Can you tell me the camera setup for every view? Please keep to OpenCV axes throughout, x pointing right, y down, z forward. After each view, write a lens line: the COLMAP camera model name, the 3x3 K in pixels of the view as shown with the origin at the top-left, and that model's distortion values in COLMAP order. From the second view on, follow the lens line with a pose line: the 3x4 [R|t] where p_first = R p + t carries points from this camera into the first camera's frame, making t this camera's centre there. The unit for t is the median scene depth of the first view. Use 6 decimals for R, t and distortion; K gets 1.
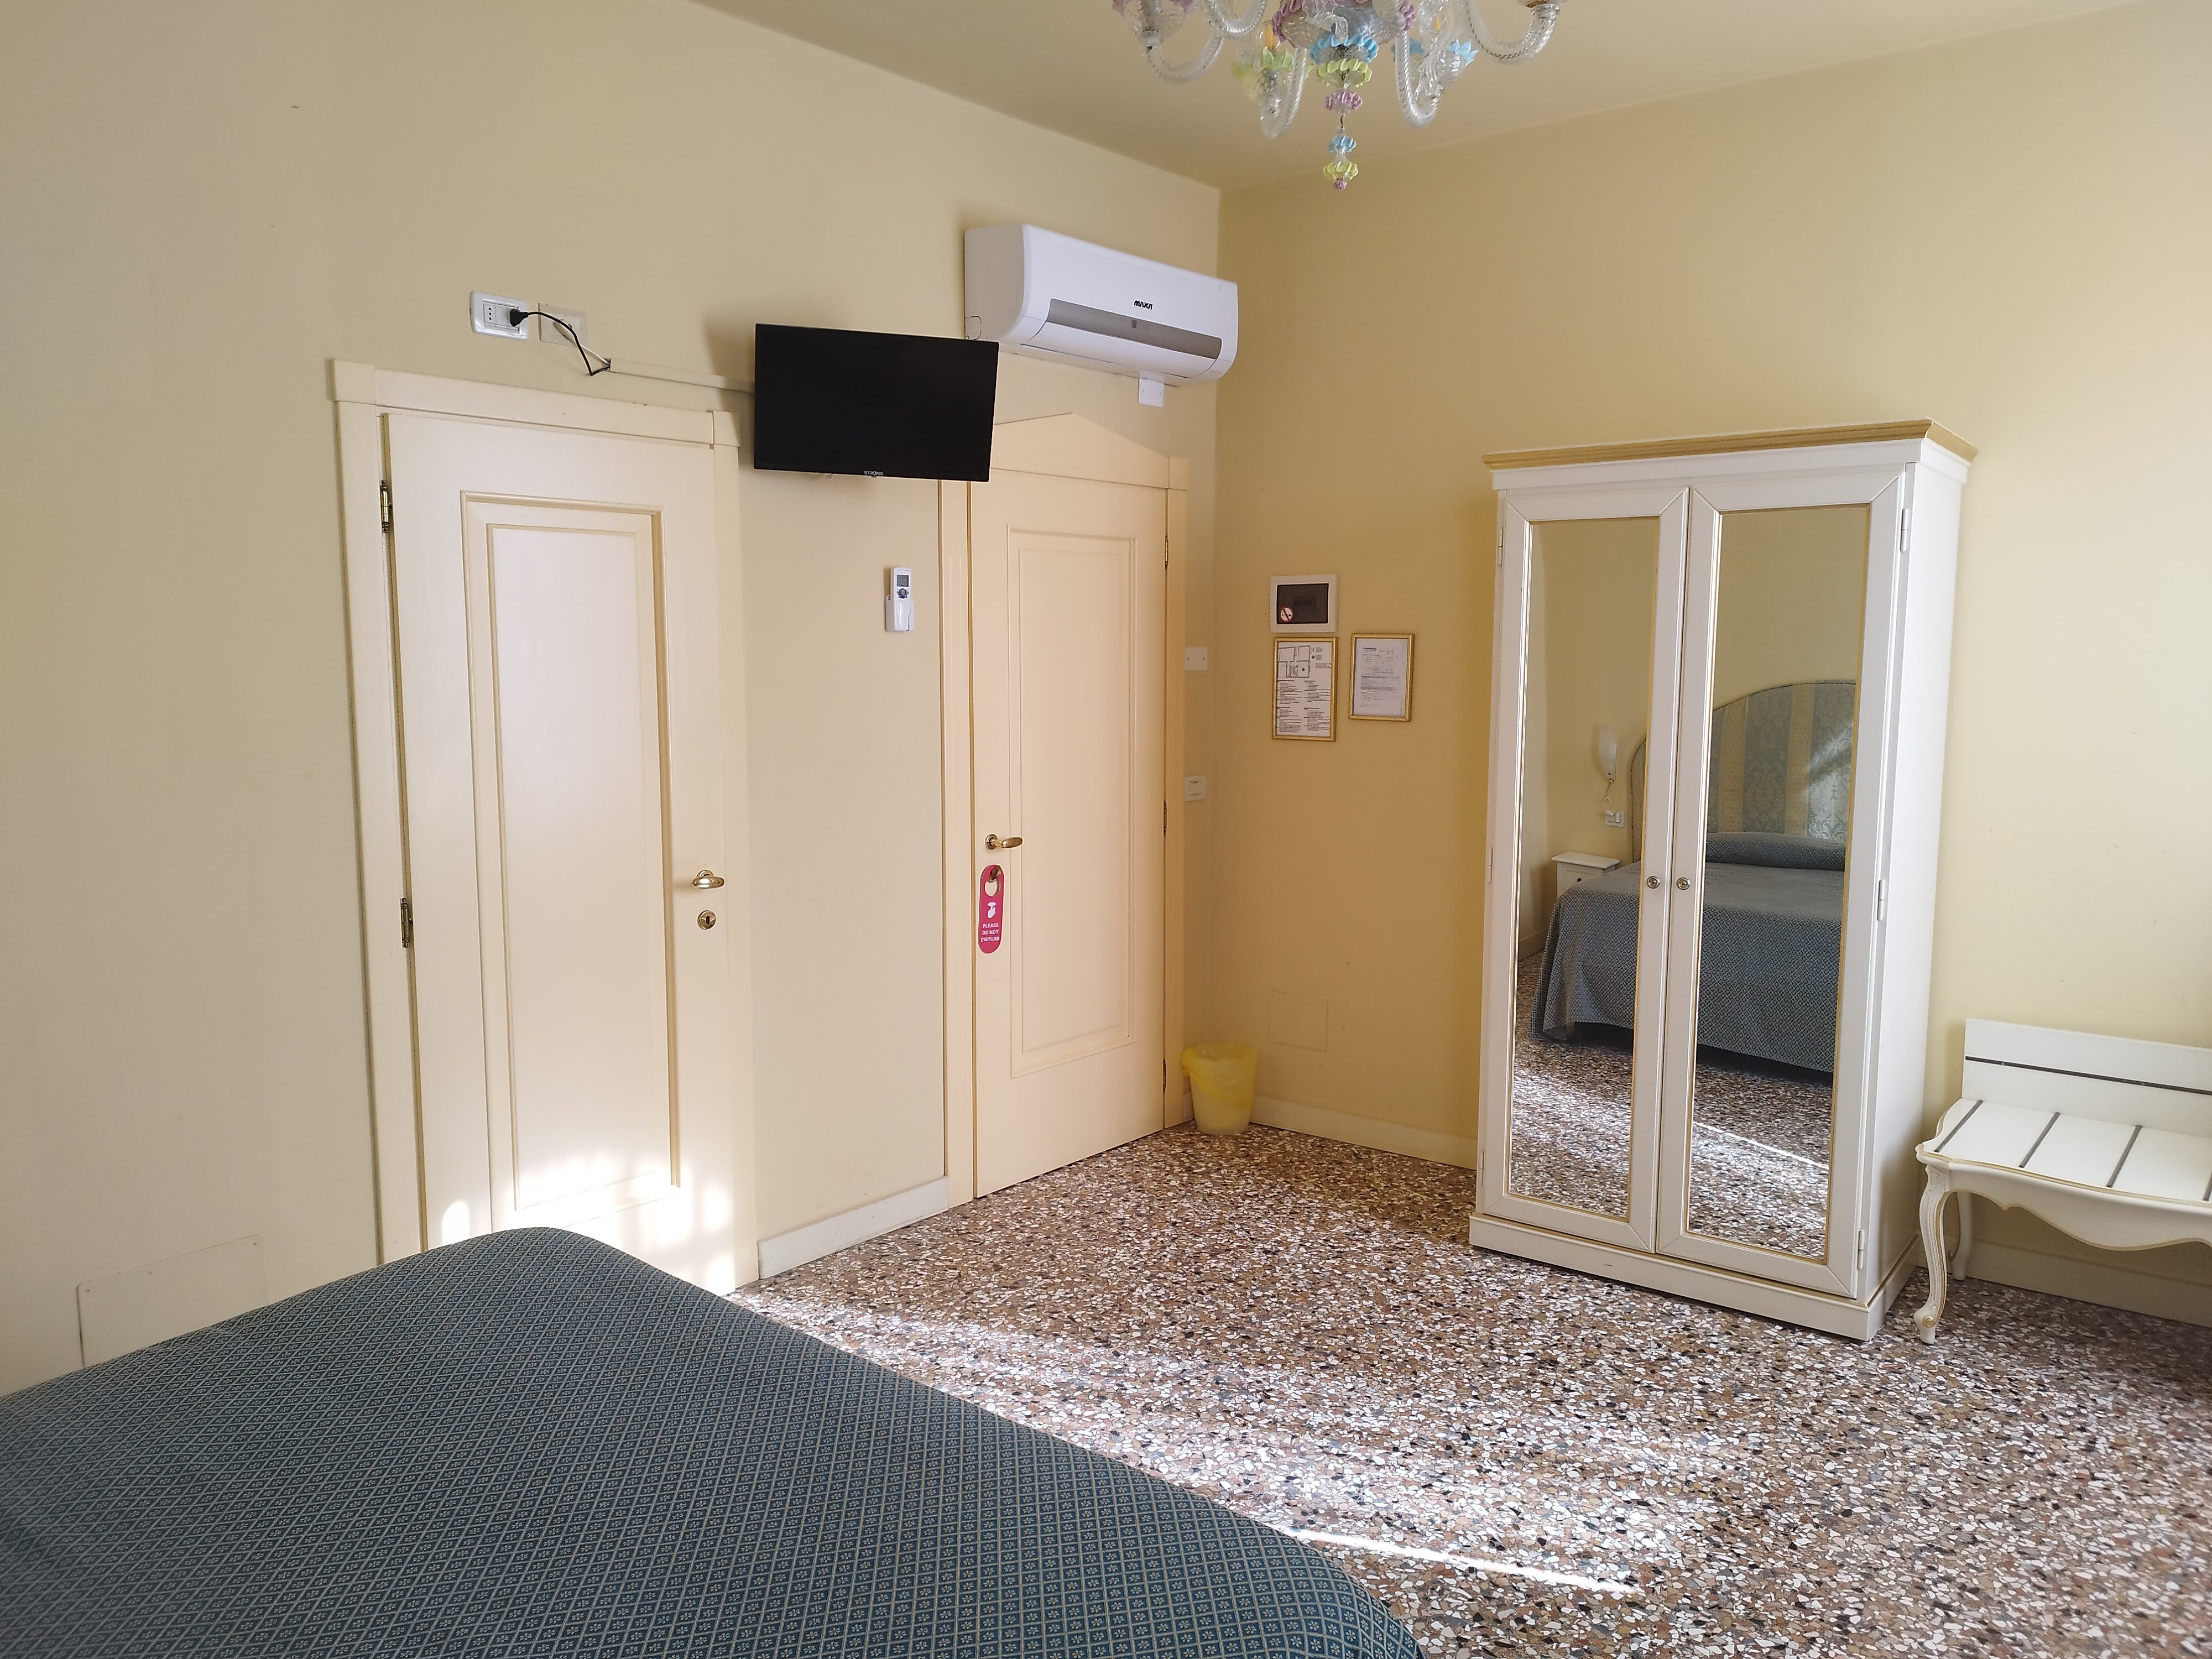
lens RADIAL K [[1602.2, 0, 1106.5], [0, 1602.2, 823.0], [0, 0, 1]] dist [0.035189, -0.039648]
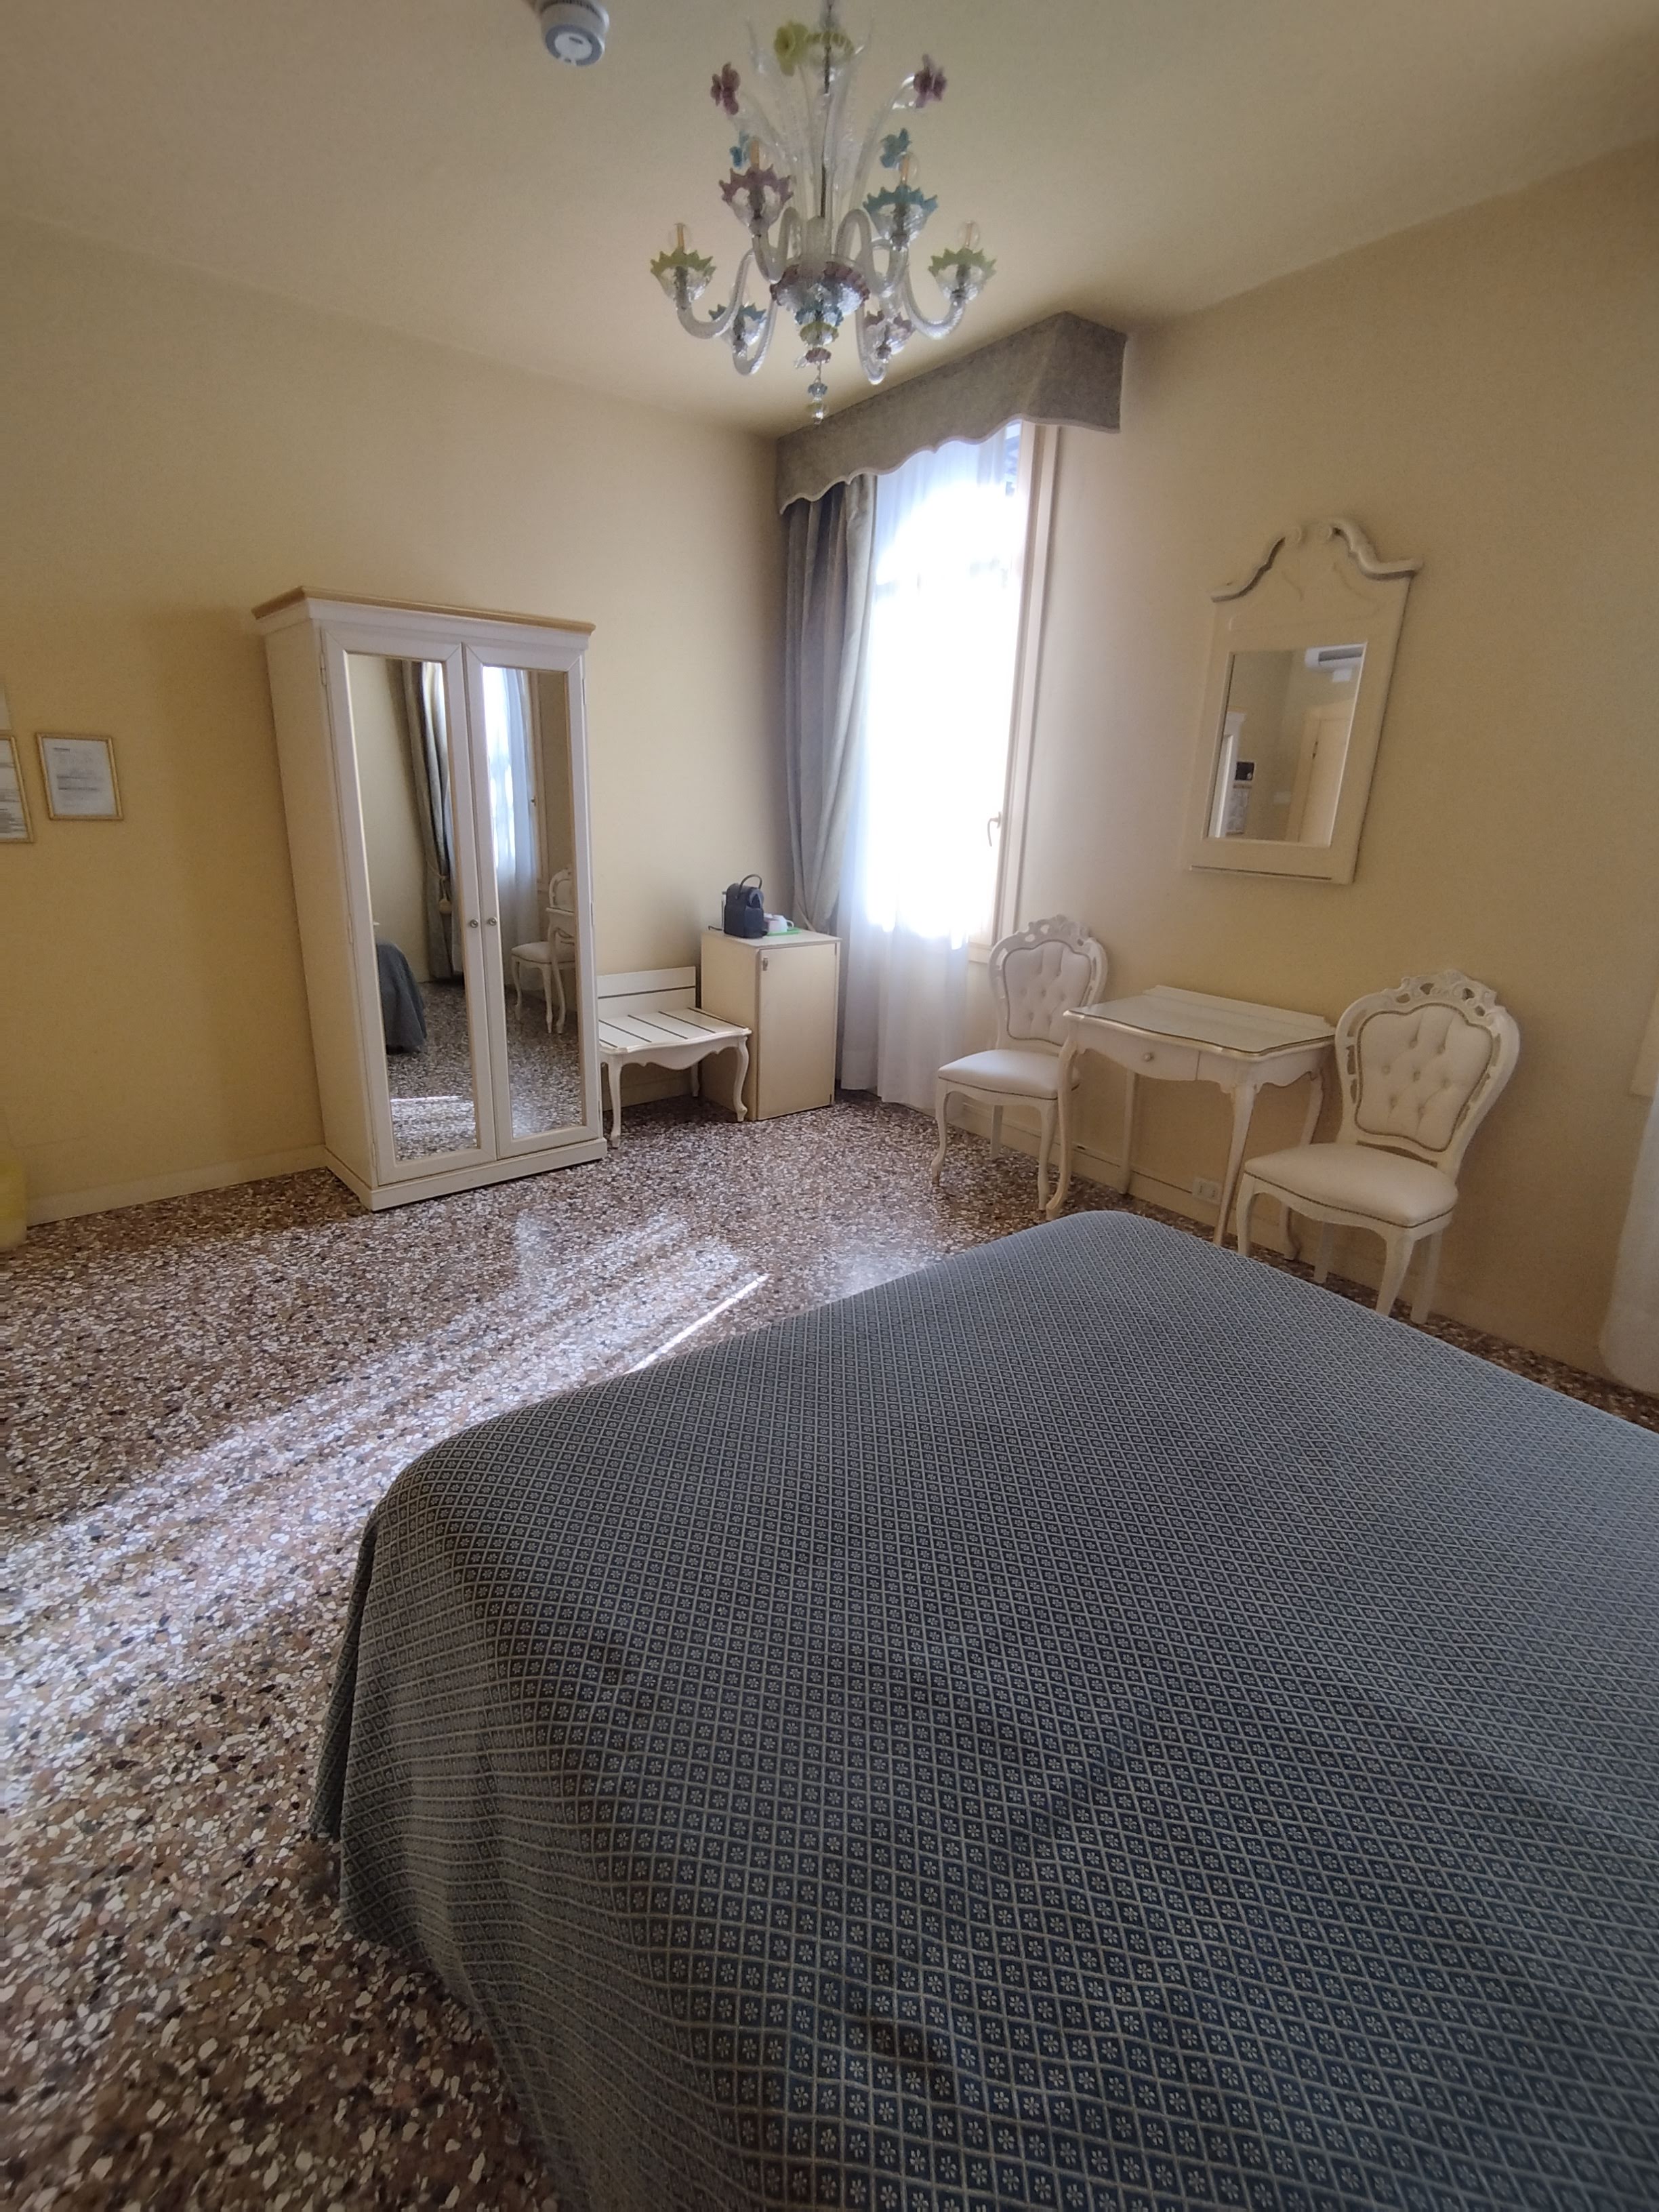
lens RADIAL K [[1013.1, 0, 831.1], [0, 1013.1, 1114.4], [0, 0, 1]] dist [-0.002752, -0.000140]
pose [[0.205468, -0.297847, 0.932239, -0.537975], [0.082580, 0.954443, 0.286740, -0.037790], [-0.975174, 0.018068, 0.220703, 0.480019]]
